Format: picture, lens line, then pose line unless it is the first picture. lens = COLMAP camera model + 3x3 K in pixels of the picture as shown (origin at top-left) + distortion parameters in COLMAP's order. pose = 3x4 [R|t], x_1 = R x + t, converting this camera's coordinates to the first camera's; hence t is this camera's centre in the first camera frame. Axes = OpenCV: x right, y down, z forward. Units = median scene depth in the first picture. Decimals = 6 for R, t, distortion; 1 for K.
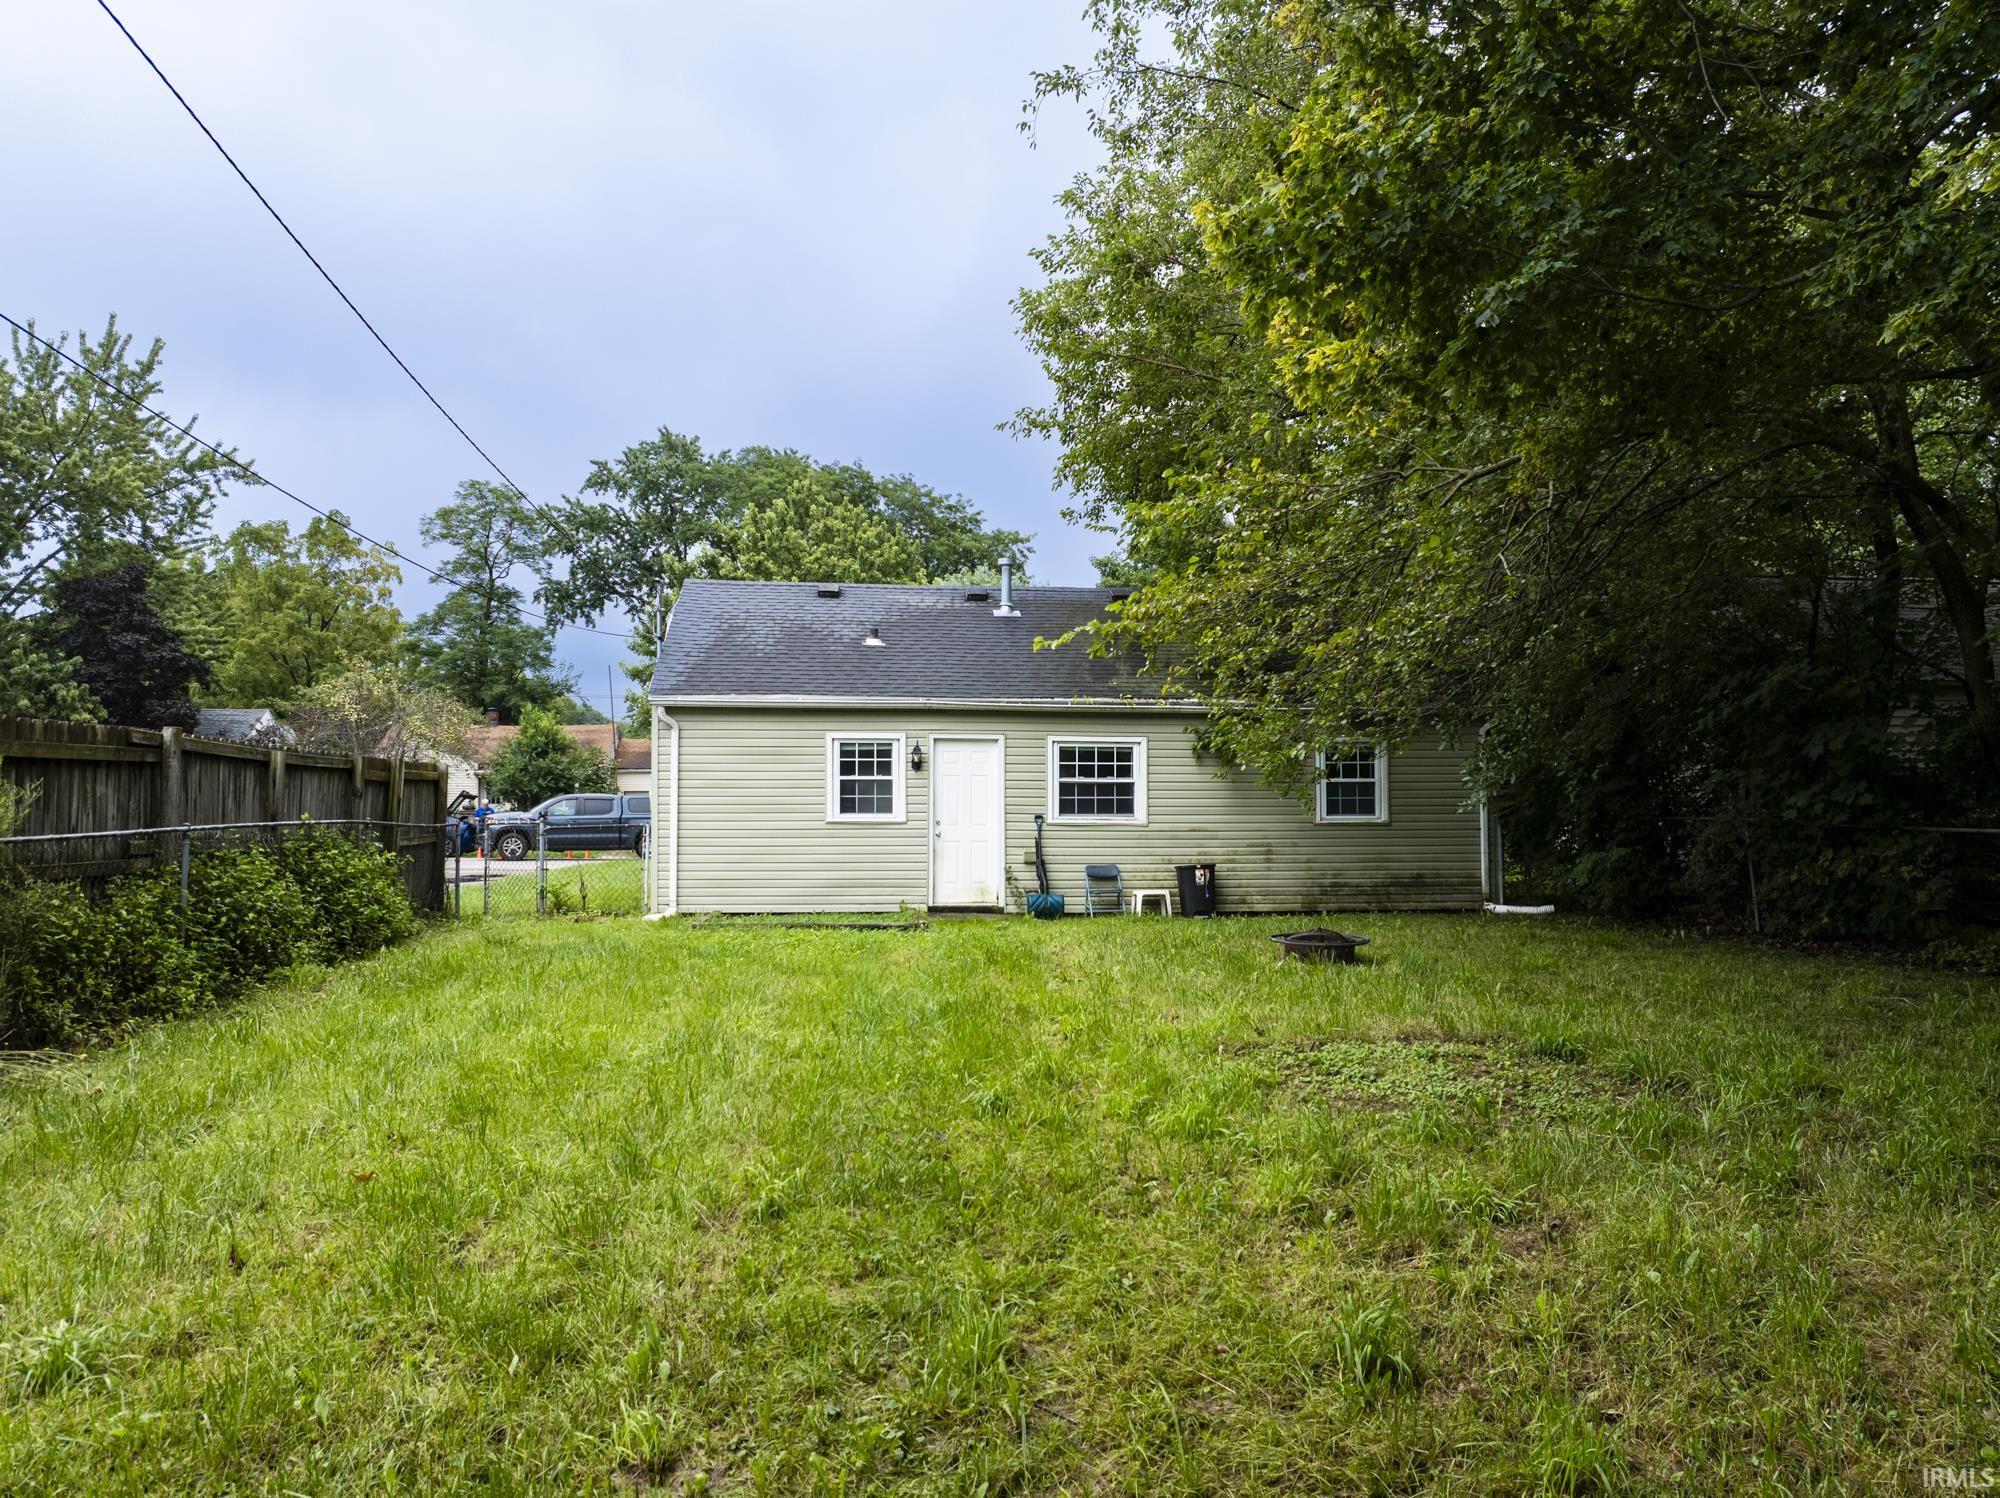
lens RADIAL K [[1356.1, 0, 987.5], [0, 1356.1, 665.0], [0, 0, 1]] dist [-0.002298, -0.001818]
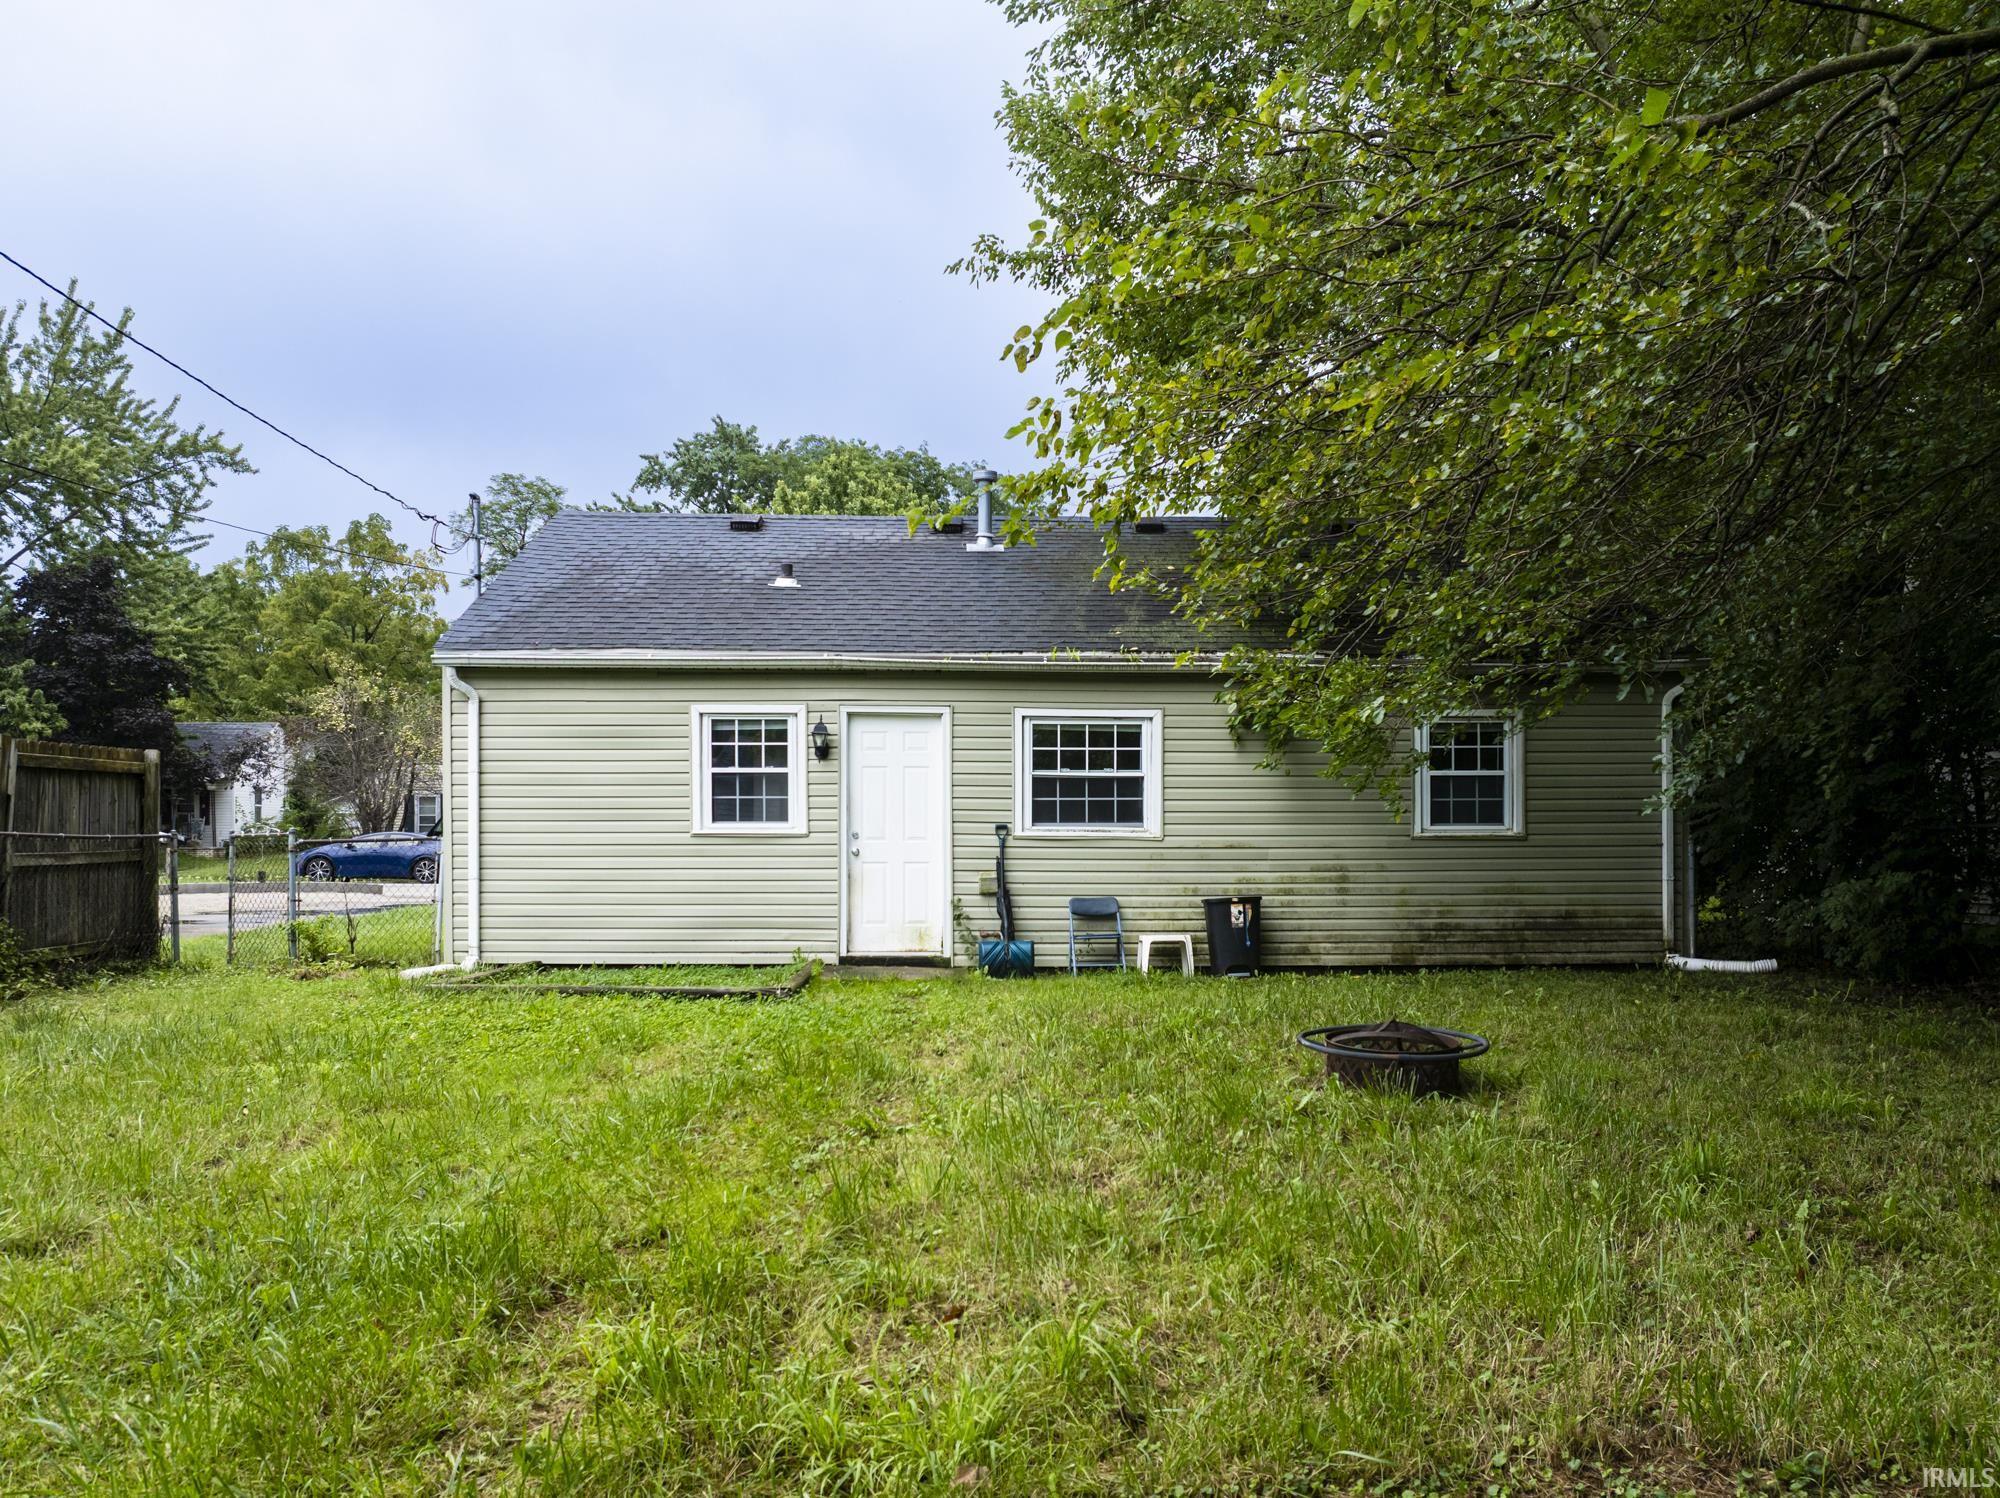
lens RADIAL K [[1439.5, 0, 1000.0], [0, 1439.5, 749.0], [0, 0, 1]] dist [-0.015352, -0.003450]
pose [[0.998161, -0.003500, -0.060514, 0.080168], [0.006356, 0.998872, 0.047060, 0.038383], [0.060281, -0.047358, 0.997057, 0.277414]]
